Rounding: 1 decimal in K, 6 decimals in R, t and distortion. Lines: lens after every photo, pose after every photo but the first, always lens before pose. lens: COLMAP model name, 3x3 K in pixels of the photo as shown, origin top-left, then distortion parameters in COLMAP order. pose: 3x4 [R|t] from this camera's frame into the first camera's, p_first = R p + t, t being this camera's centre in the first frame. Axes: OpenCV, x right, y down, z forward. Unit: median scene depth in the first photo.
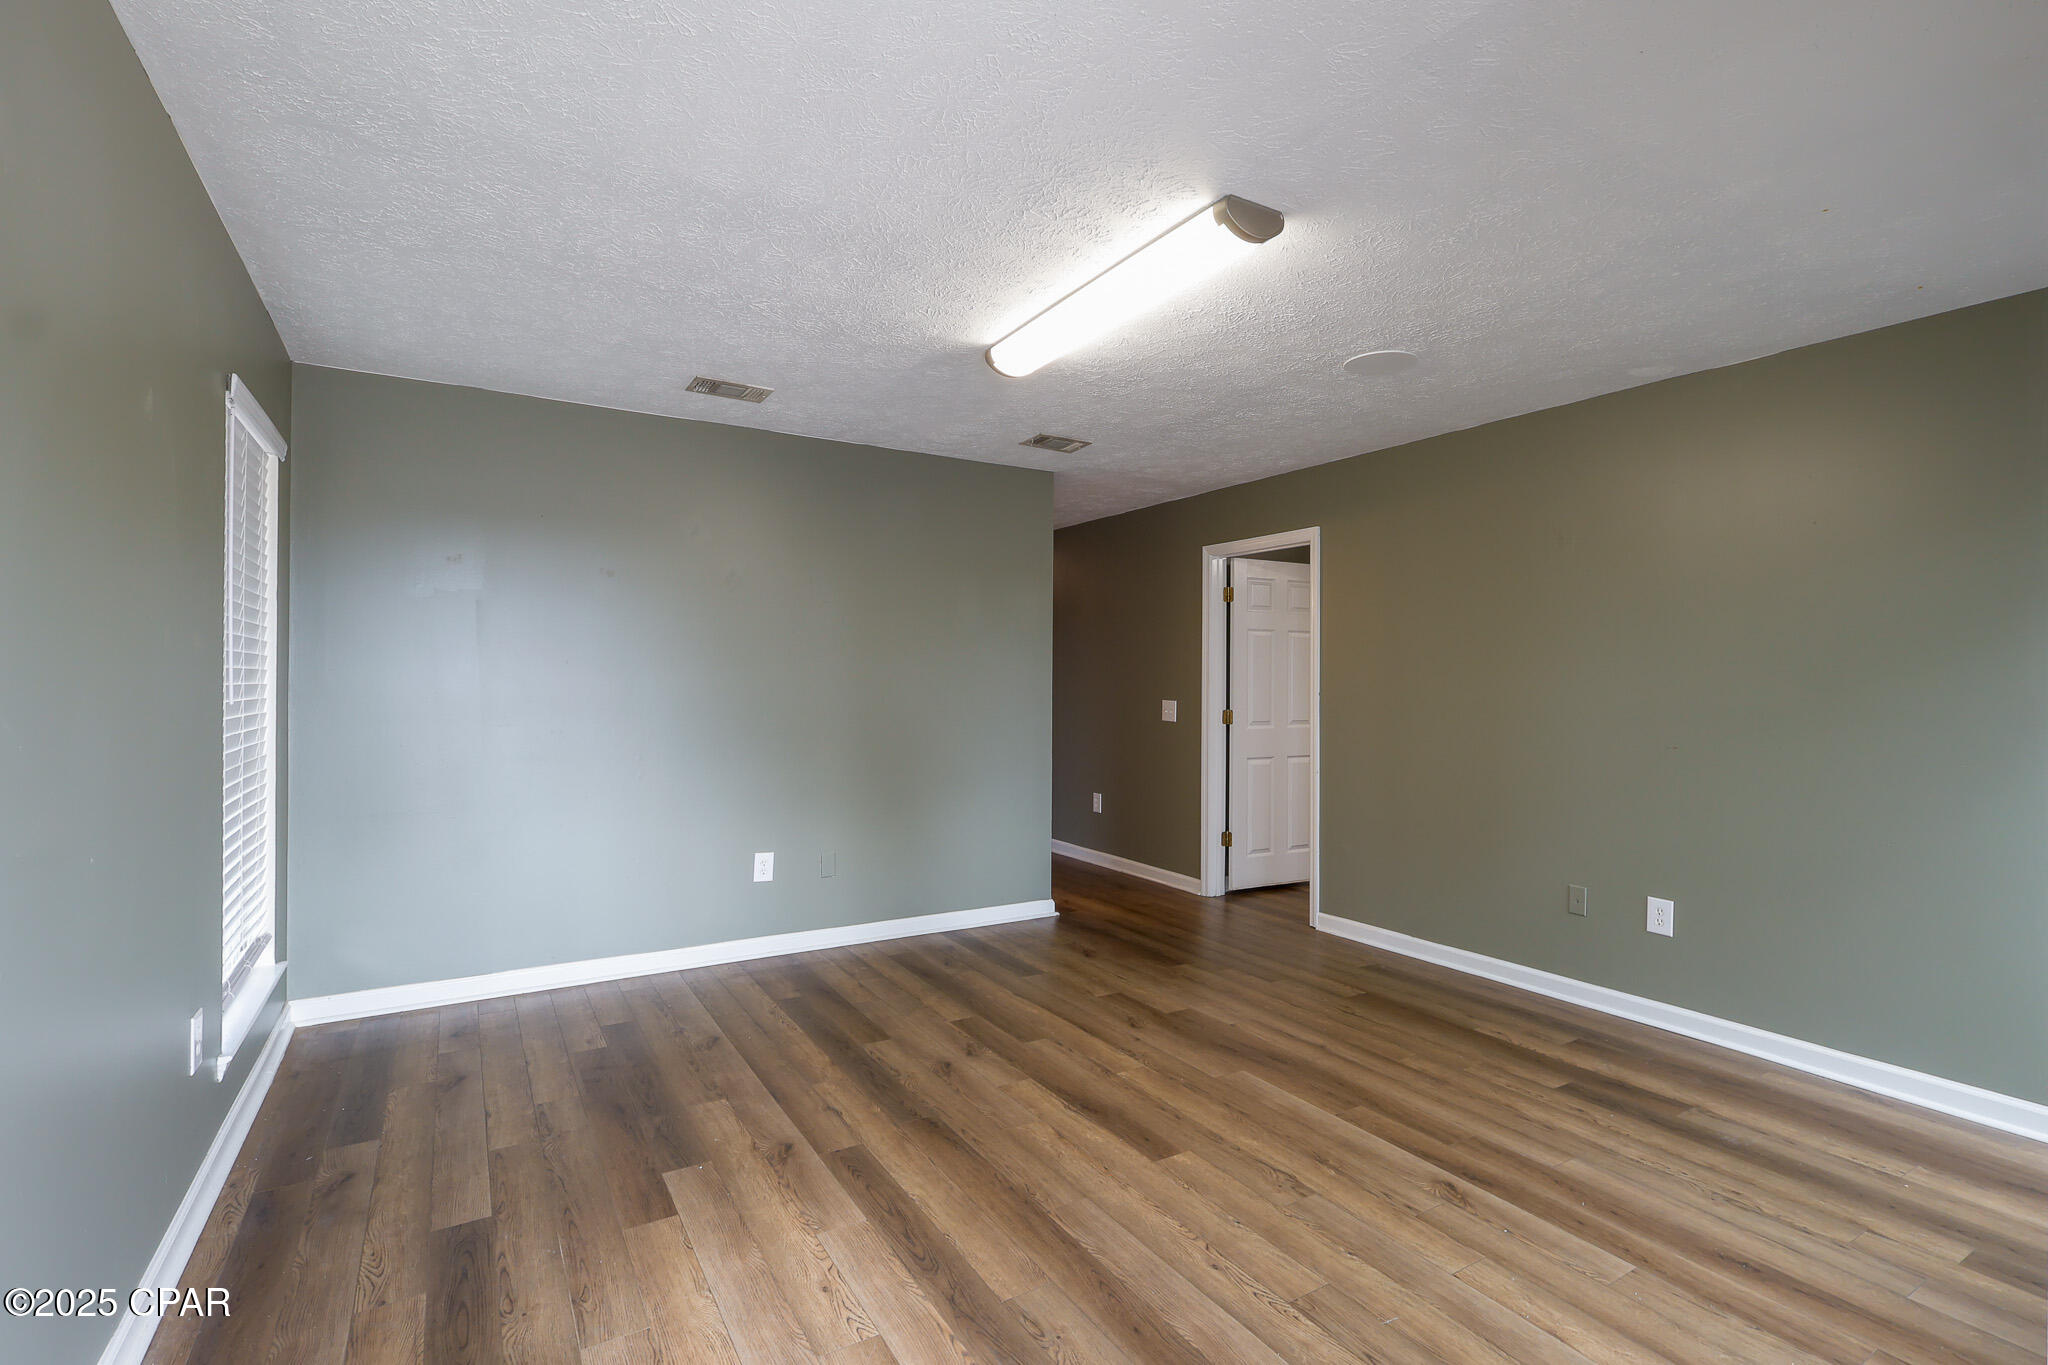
lens RADIAL K [[951.1, 0, 1026.7], [0, 951.1, 686.2], [0, 0, 1]] dist [0.015593, 0.000277]
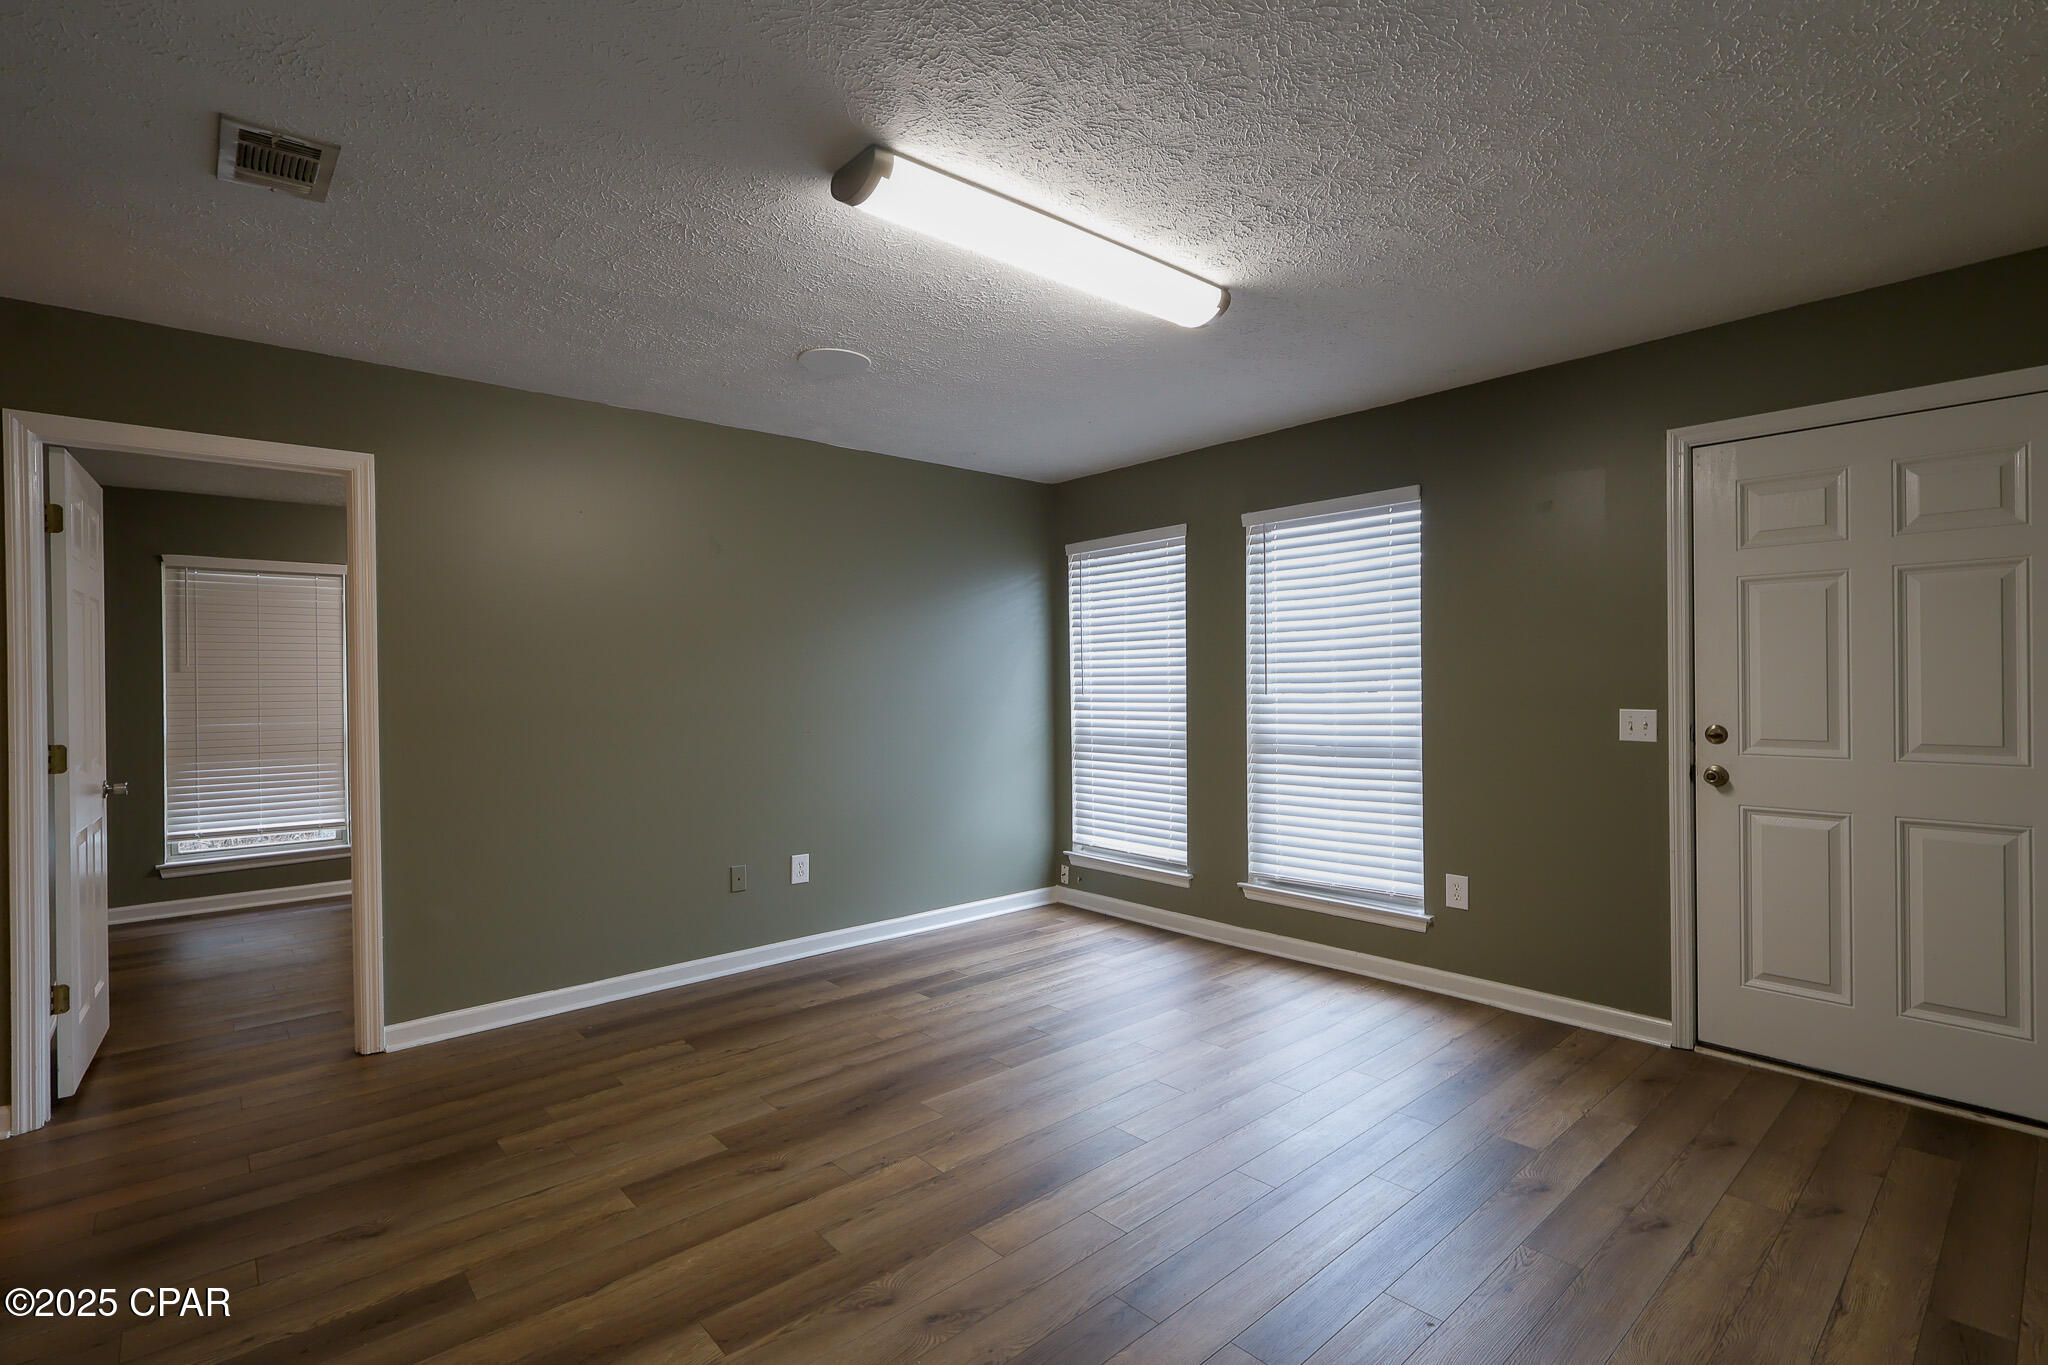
lens RADIAL K [[951.1, 0, 1026.7], [0, 951.1, 686.2], [0, 0, 1]] dist [0.015593, 0.000277]
pose [[-0.171613, -0.011095, 0.985102, -0.616572], [0.014032, 0.999808, 0.013705, -0.010105], [-0.985064, 0.016175, -0.171425, 0.932739]]
